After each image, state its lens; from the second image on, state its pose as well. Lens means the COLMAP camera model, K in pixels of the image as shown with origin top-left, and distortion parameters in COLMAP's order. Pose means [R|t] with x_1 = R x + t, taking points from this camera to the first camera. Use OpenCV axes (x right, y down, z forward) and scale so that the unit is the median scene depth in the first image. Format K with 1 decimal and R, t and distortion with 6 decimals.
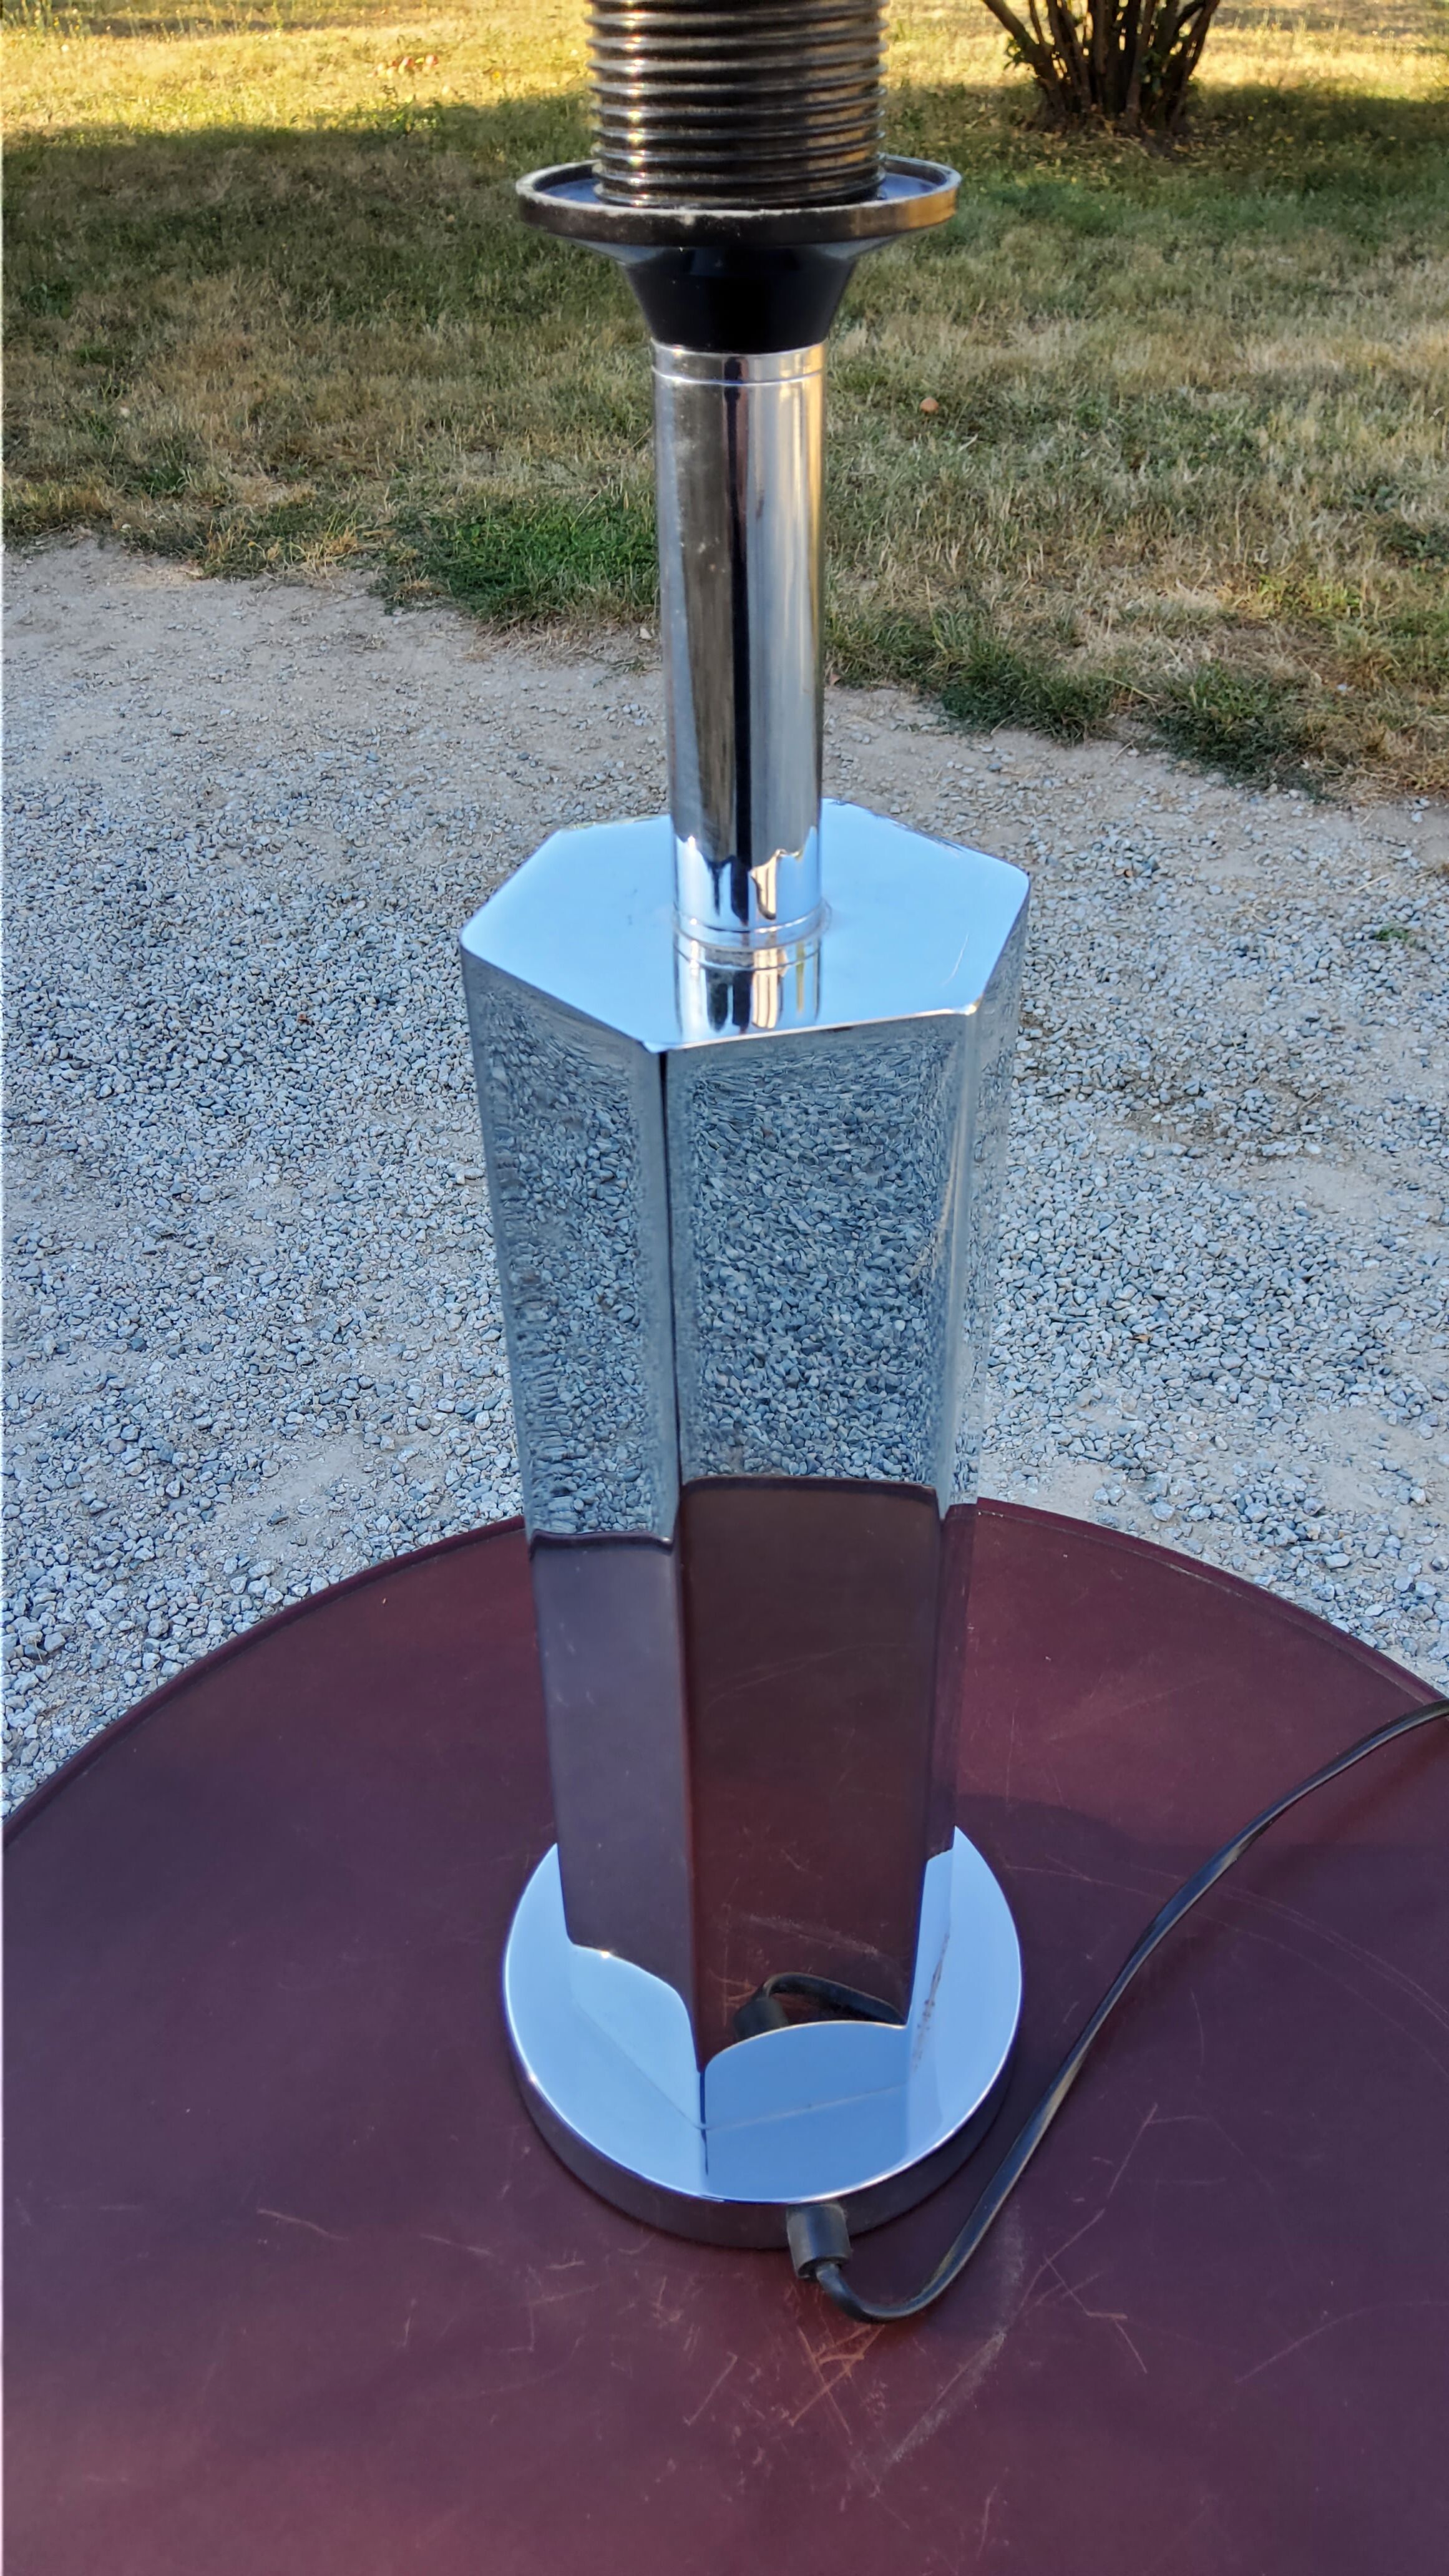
lens RADIAL K [[1962.9, 0, 726.9], [0, 1962.9, 1288.9], [0, 0, 1]] dist [0.116415, -0.227837]
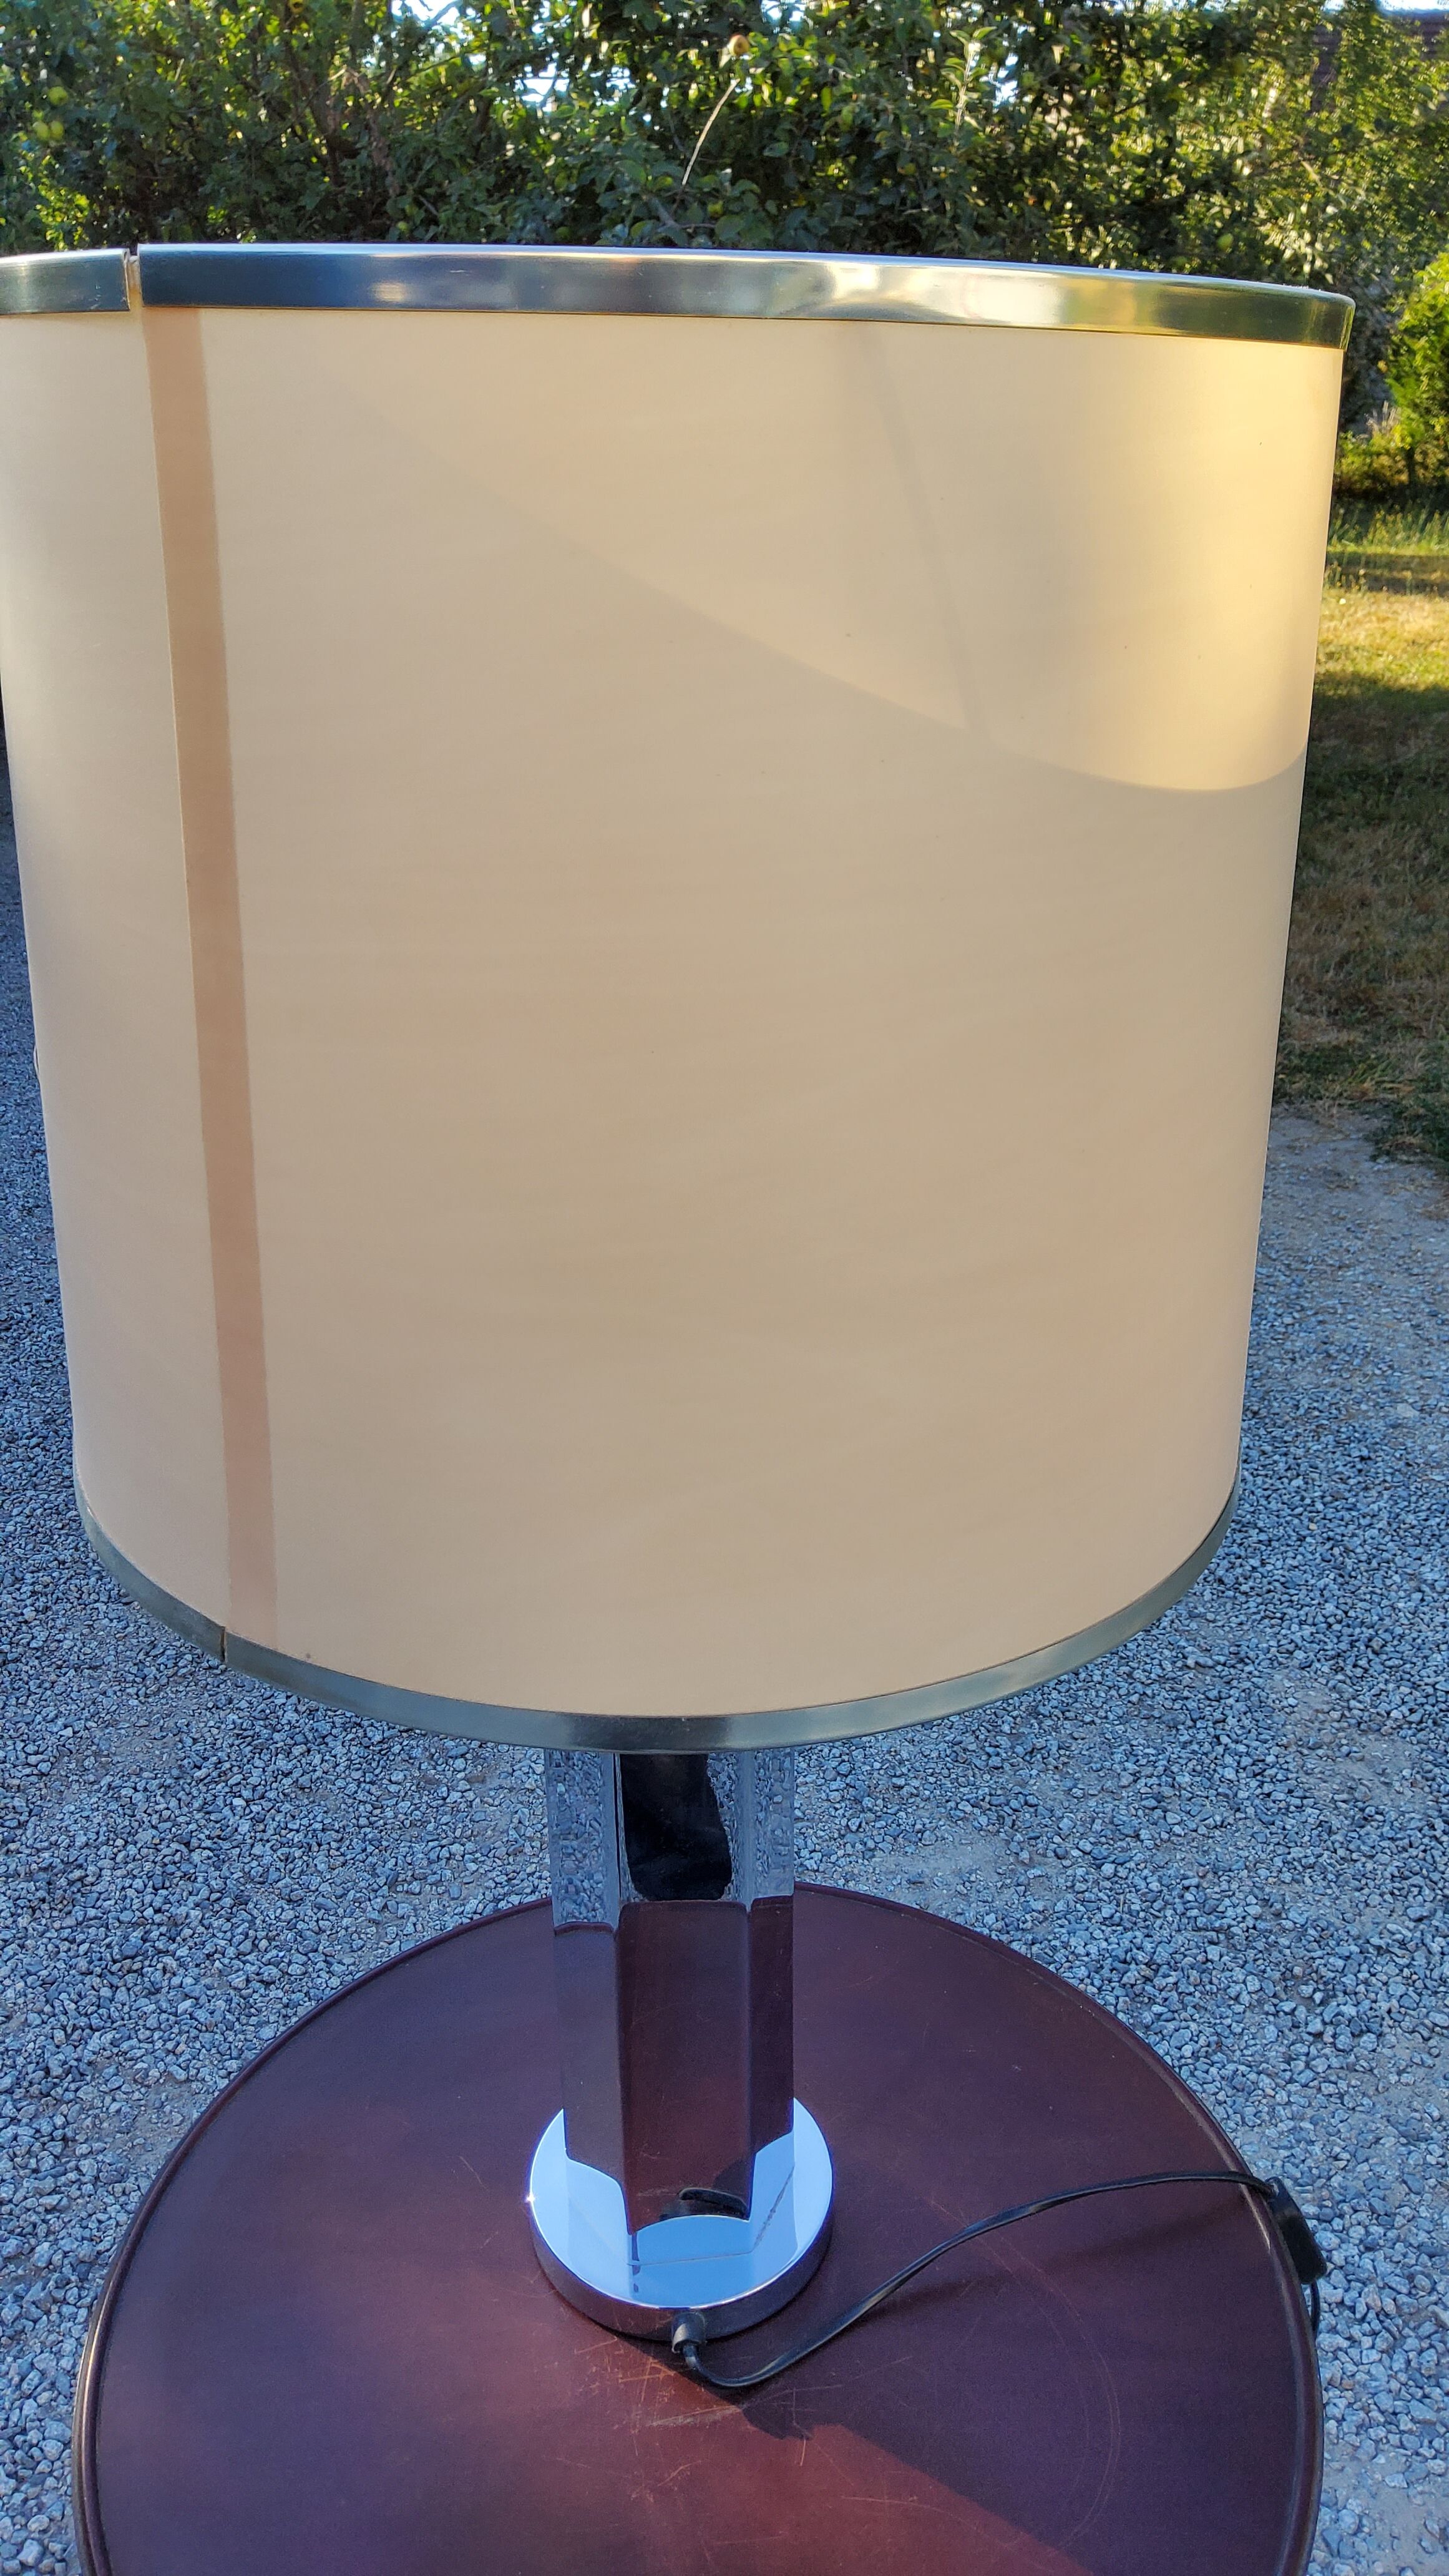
lens RADIAL K [[1925.6, 0, 729.7], [0, 1925.6, 1187.6], [0, 0, 1]] dist [0.092072, -0.162130]
pose [[0.837561, 0.214197, -0.502605, 0.129621], [-0.336631, 0.926897, -0.165956, -0.029618], [0.430316, 0.308191, 0.848438, -0.142364]]
